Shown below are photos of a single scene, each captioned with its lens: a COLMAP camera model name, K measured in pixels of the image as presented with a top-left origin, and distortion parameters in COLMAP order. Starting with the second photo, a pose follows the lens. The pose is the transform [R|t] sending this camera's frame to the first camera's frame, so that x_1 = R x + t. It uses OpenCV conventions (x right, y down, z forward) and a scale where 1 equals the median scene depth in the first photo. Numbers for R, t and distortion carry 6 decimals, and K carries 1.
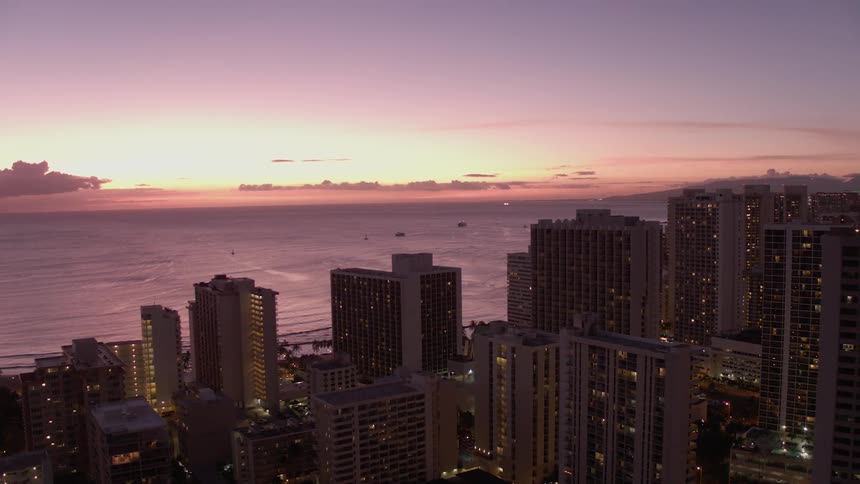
lens RADIAL K [[741.6, 0, 438.4], [0, 741.6, 238.3], [0, 0, 1]] dist [-0.217590, 0.102958]
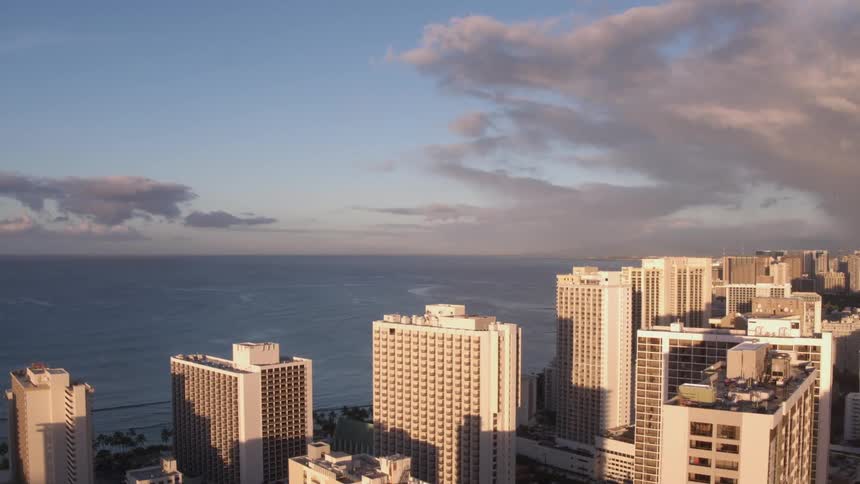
lens RADIAL K [[741.6, 0, 428.3], [0, 741.6, 245.4], [0, 0, 1]] dist [-0.217590, 0.102958]
pose [[0.995728, 0.017886, 0.090582, 0.101154], [-0.012214, 0.997953, -0.062781, -0.050684], [-0.091519, 0.061406, 0.993908, 0.119137]]
